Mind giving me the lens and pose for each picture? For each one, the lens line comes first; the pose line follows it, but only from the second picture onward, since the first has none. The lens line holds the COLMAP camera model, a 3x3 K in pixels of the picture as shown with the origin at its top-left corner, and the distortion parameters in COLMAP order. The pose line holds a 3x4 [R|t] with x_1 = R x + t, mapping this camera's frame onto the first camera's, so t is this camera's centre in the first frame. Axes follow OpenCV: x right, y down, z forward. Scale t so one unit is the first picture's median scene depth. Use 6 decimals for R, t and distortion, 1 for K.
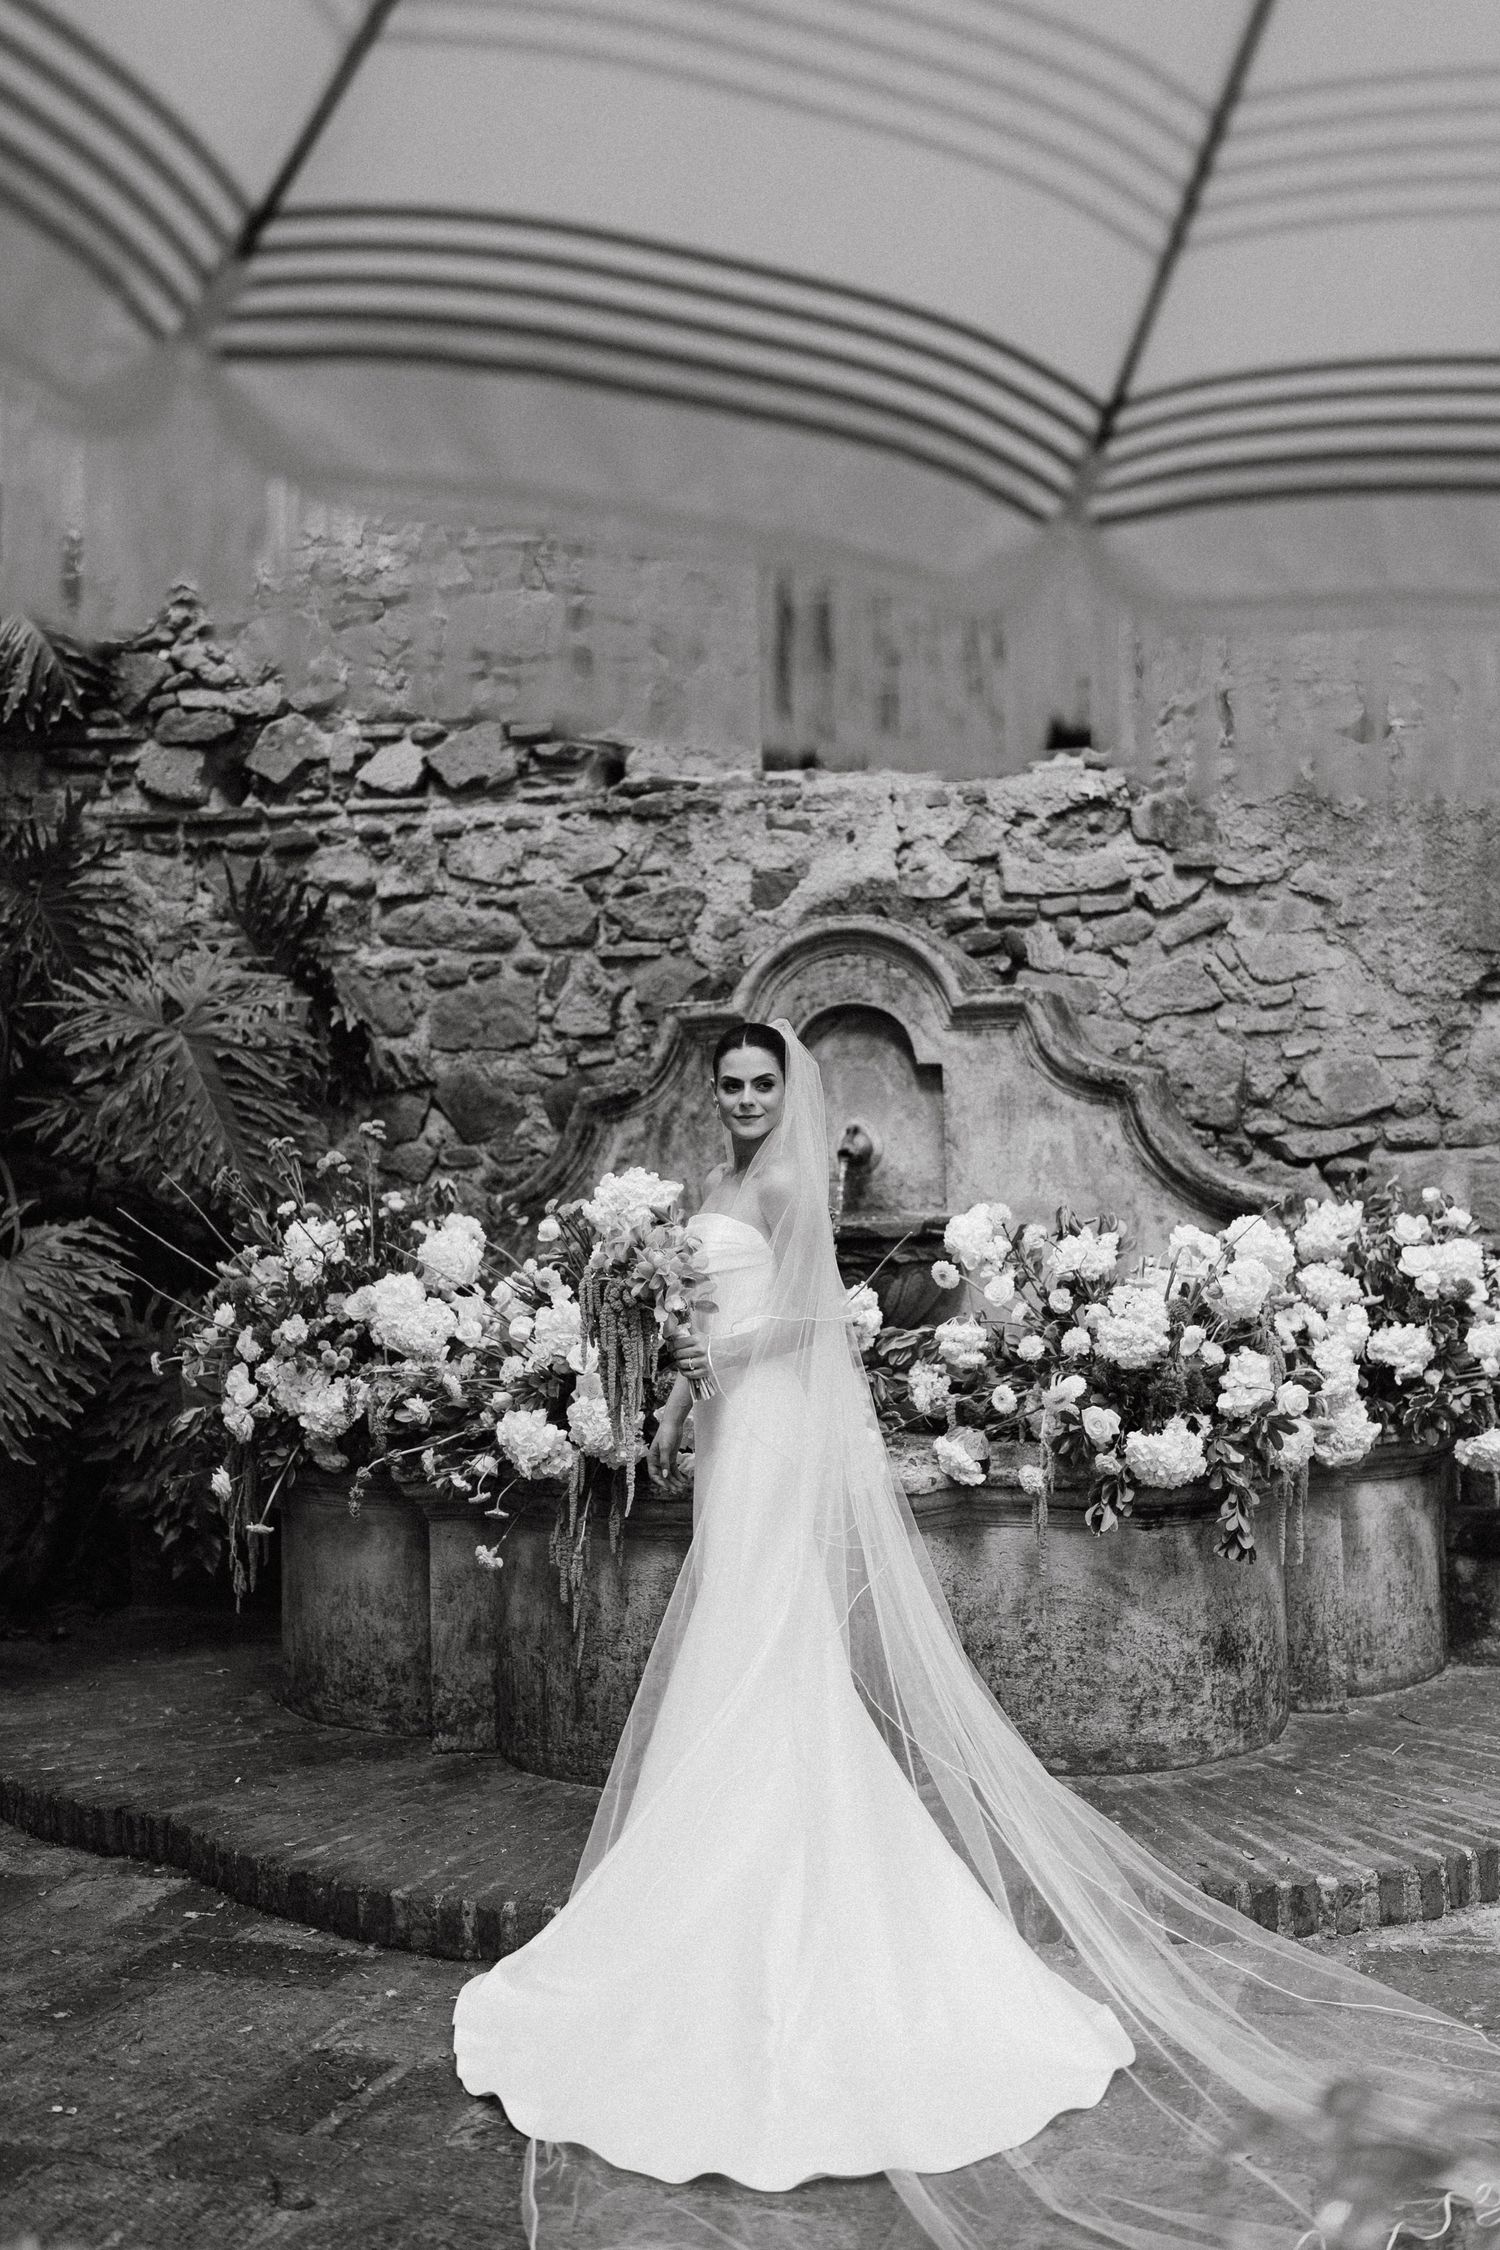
lens RADIAL K [[2364.8, 0, 754.8], [0, 2364.8, 1160.0], [0, 0, 1]] dist [-0.005441, 0.008020]
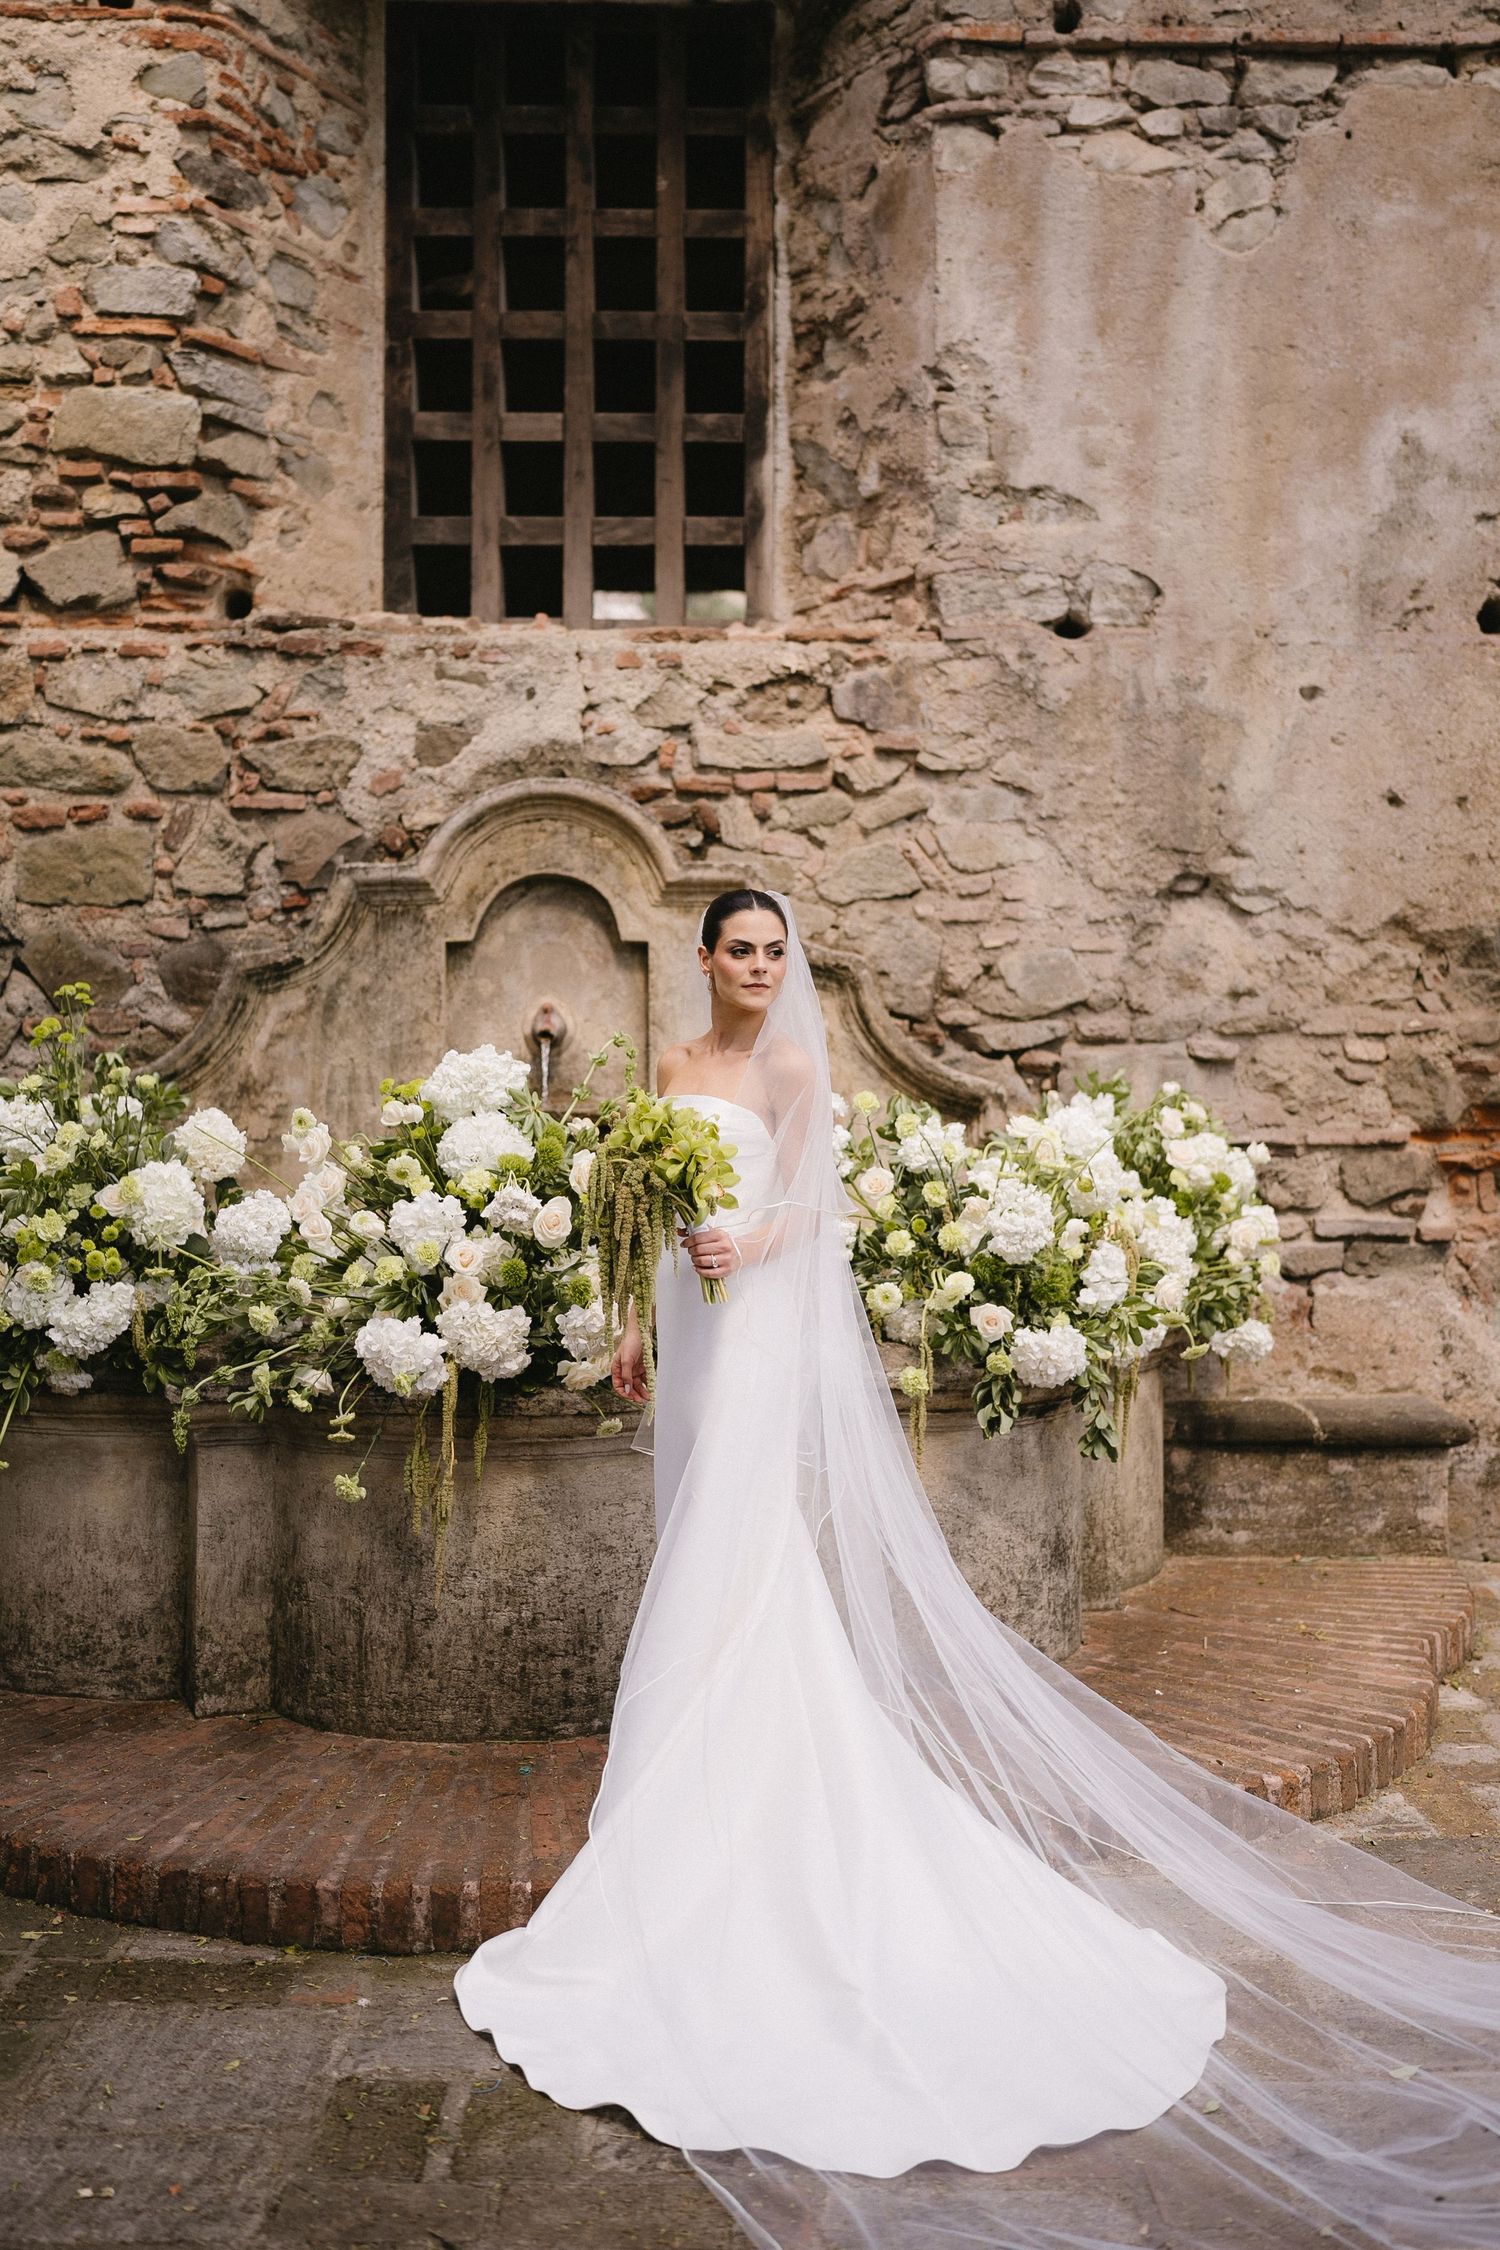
lens RADIAL K [[2442.5, 0, 836.4], [0, 2442.5, 1005.9], [0, 0, 1]] dist [0.000189, 0.005146]
pose [[0.936868, 0.027920, 0.348566, -0.186444], [-0.021891, 0.999535, -0.021225, 0.003852], [-0.348996, 0.012255, 0.937044, 0.063013]]
